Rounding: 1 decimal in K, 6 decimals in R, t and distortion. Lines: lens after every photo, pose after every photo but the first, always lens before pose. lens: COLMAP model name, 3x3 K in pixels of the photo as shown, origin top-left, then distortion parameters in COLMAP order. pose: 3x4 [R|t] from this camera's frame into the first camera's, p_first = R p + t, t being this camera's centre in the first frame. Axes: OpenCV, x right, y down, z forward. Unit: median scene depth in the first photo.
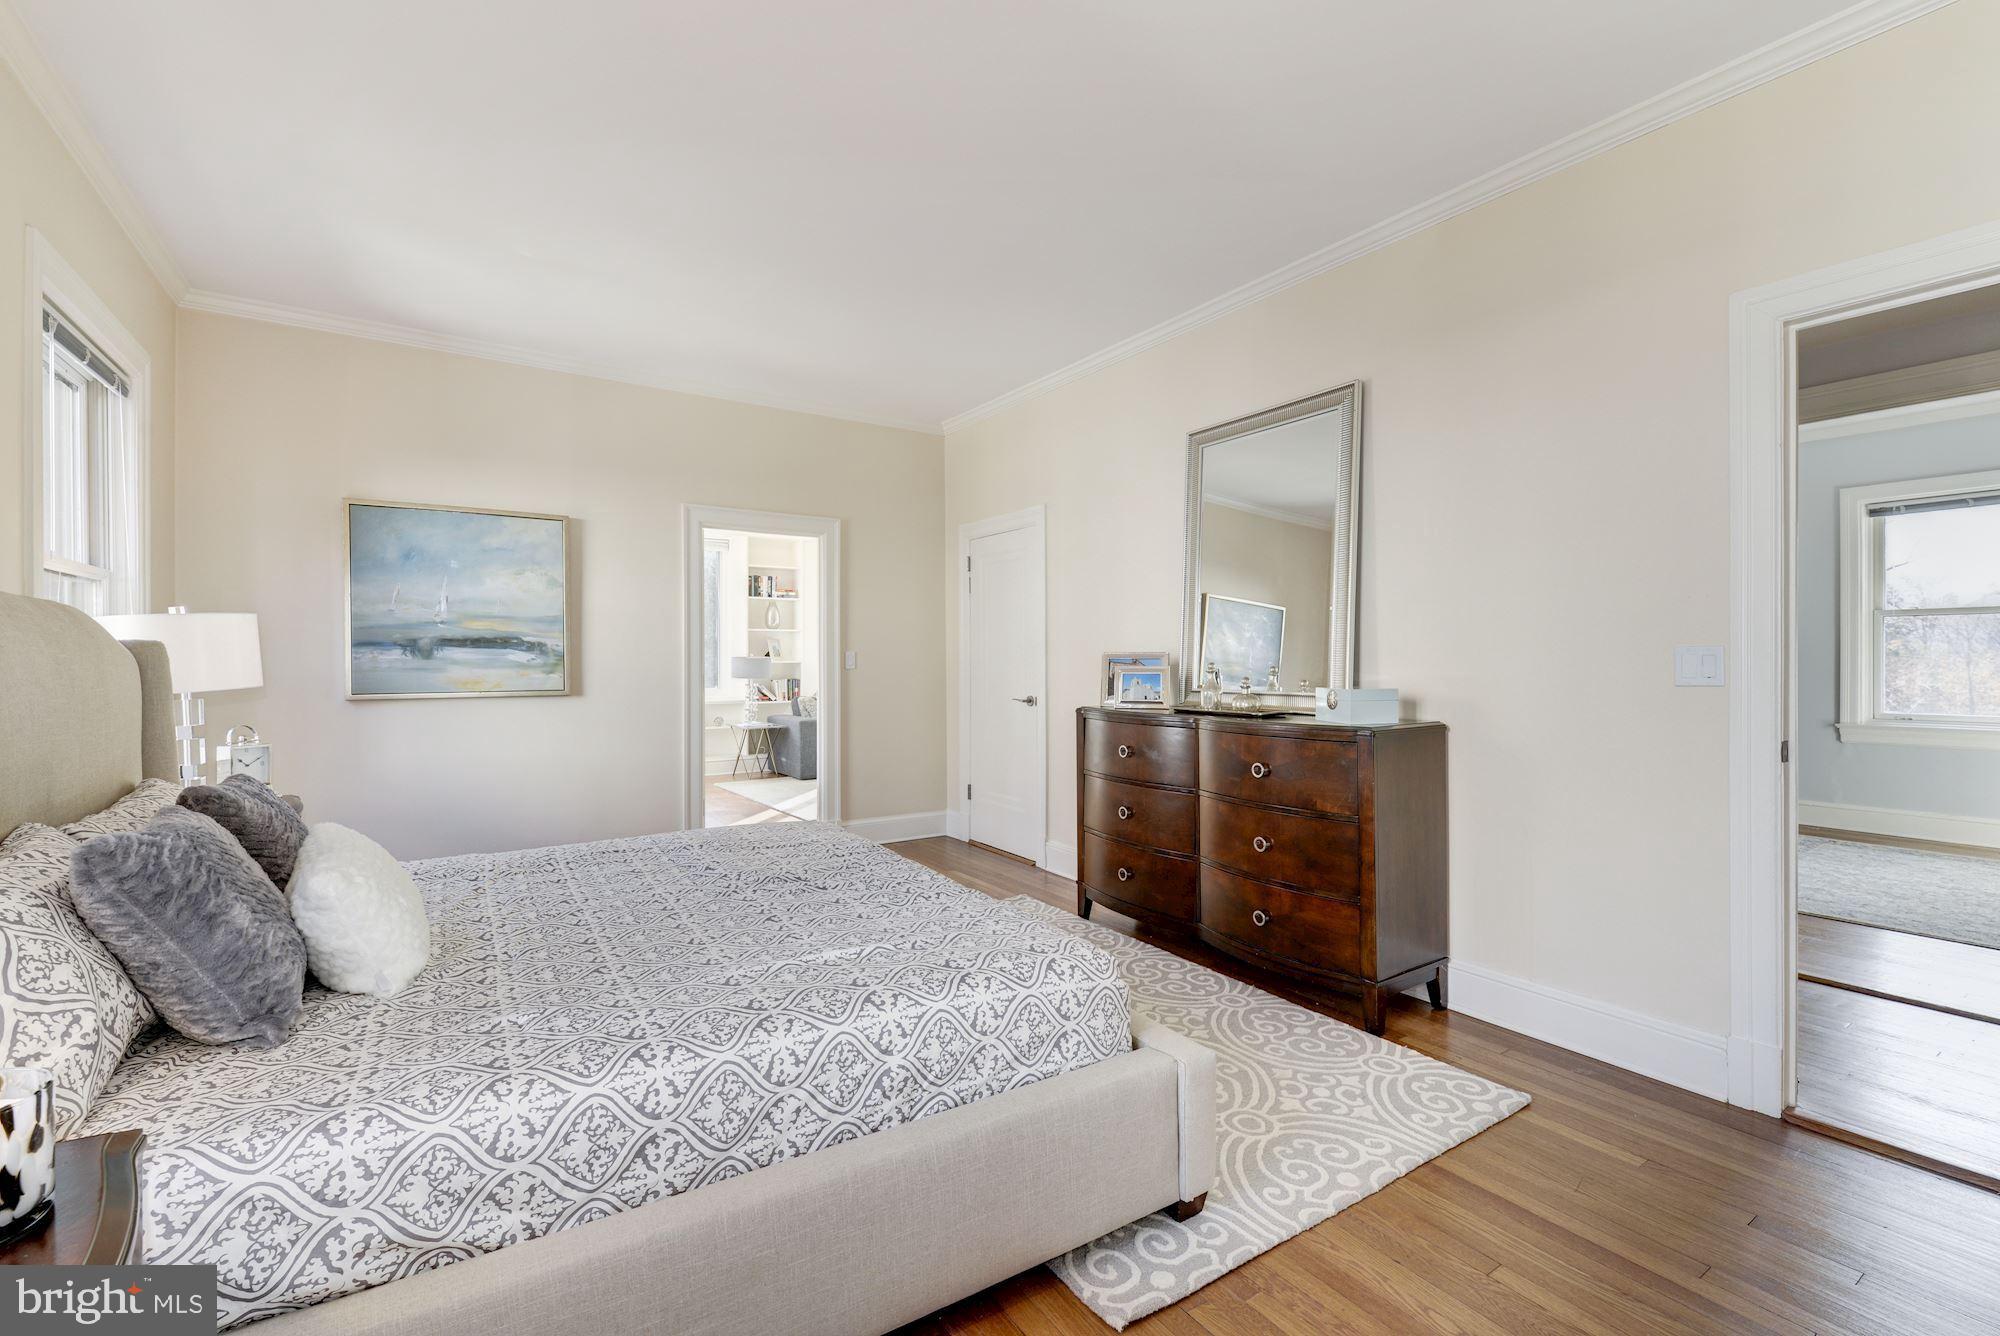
lens RADIAL K [[867.2, 0, 997.0], [0, 867.2, 674.0], [0, 0, 1]] dist [-0.000734, -0.000034]
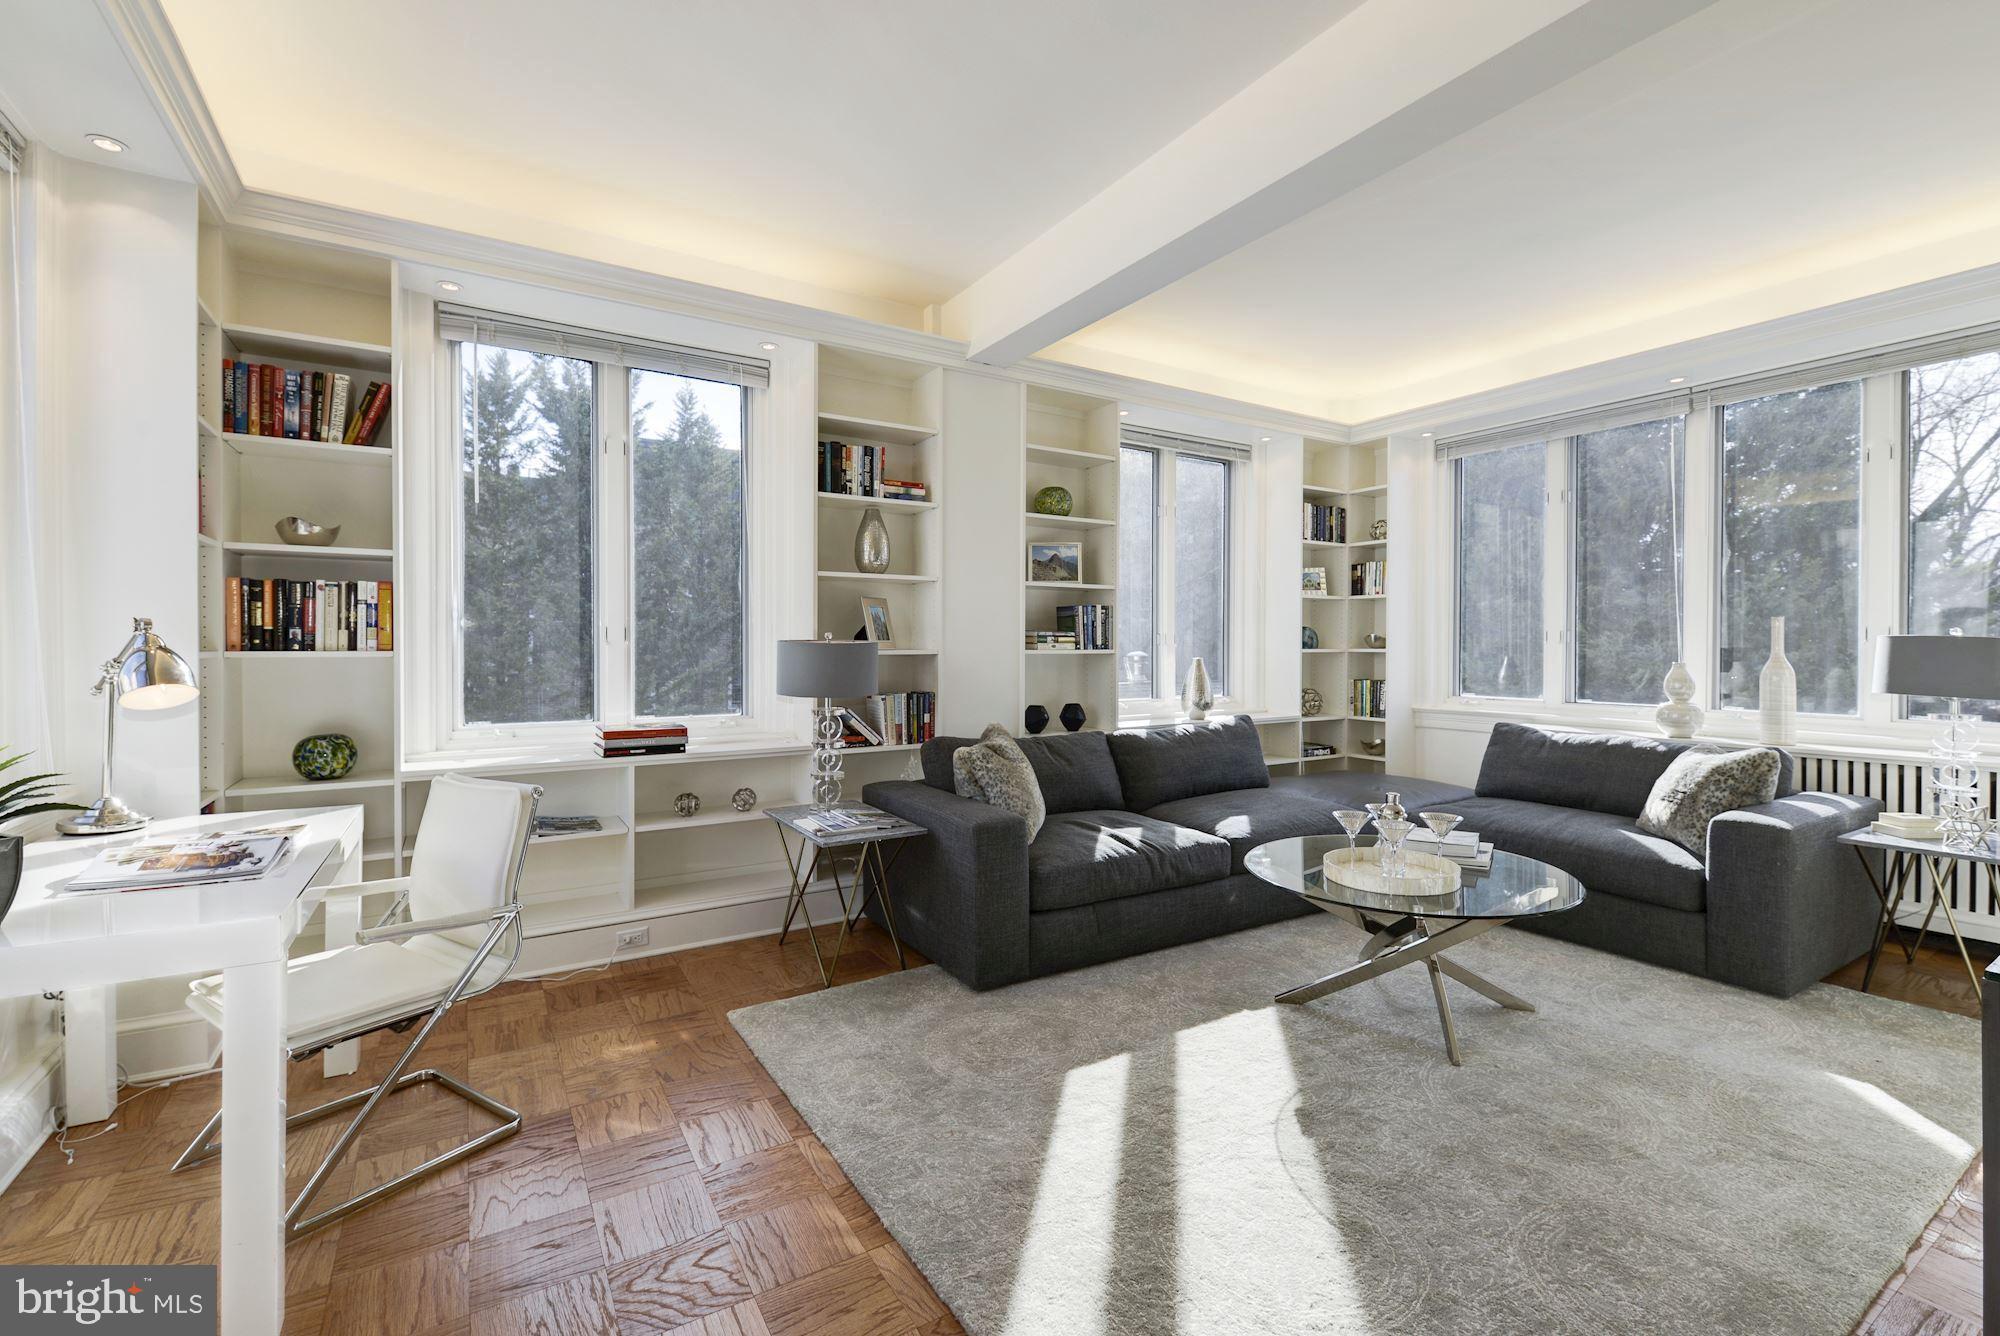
lens RADIAL K [[867.2, 0, 1005.9], [0, 867.2, 658.1], [0, 0, 1]] dist [-0.000734, -0.000034]
pose [[0.999290, 0.001790, -0.037623, -0.180863], [-0.001587, 0.999984, 0.005402, -0.013670], [0.037632, -0.005338, 0.999277, 0.589868]]
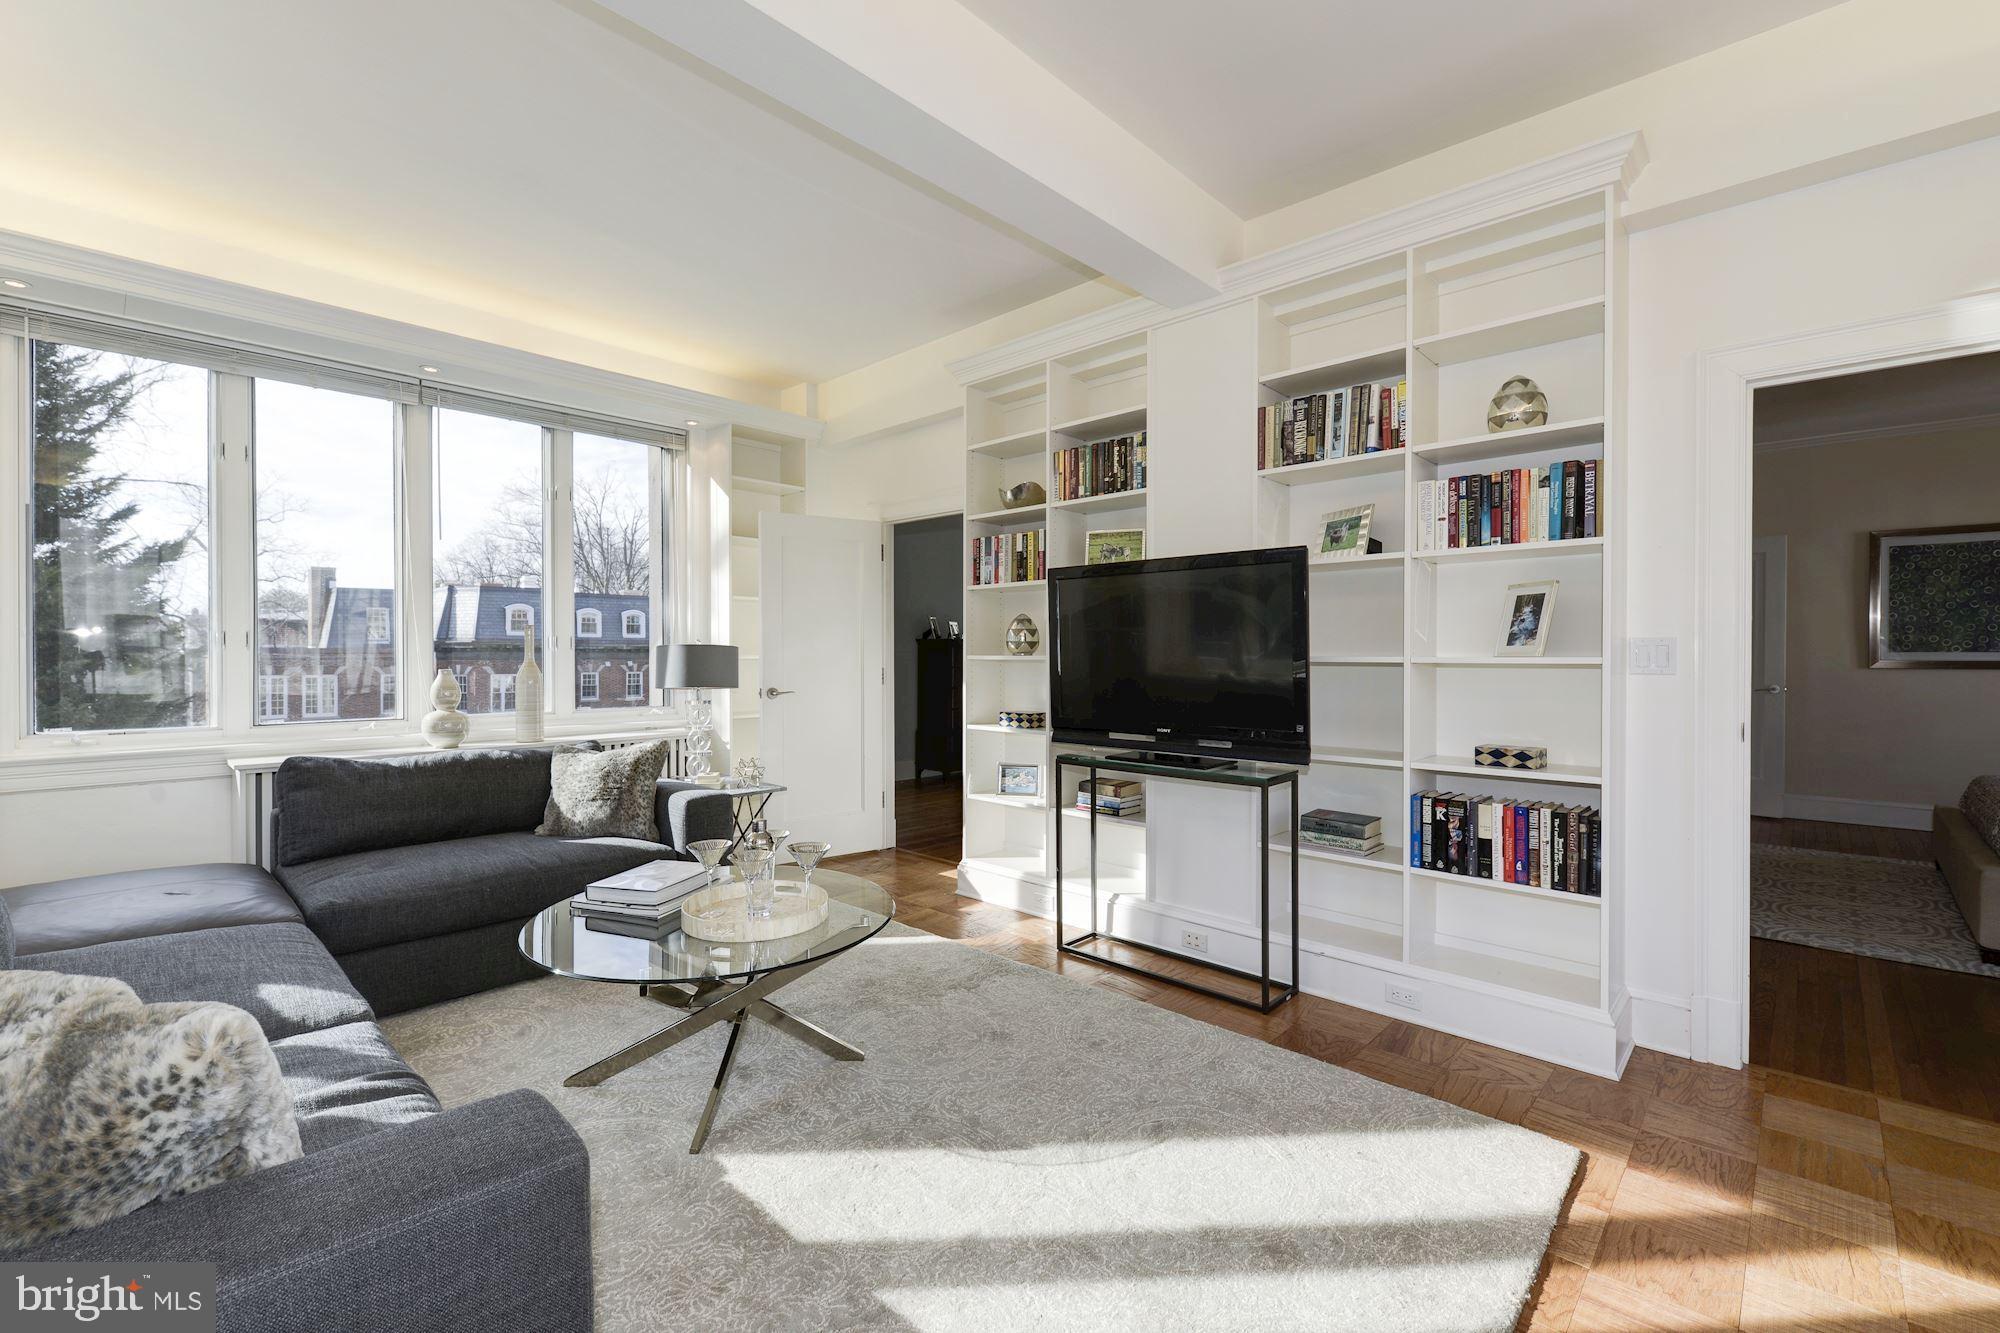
lens RADIAL K [[867.2, 0, 1001.8], [0, 867.2, 654.5], [0, 0, 1]] dist [-0.000734, -0.000034]
pose [[-0.226211, -0.012122, 0.974003, -0.459944], [0.002992, 0.999909, 0.013140, -0.028465], [-0.974074, 0.005887, -0.226154, 1.119914]]
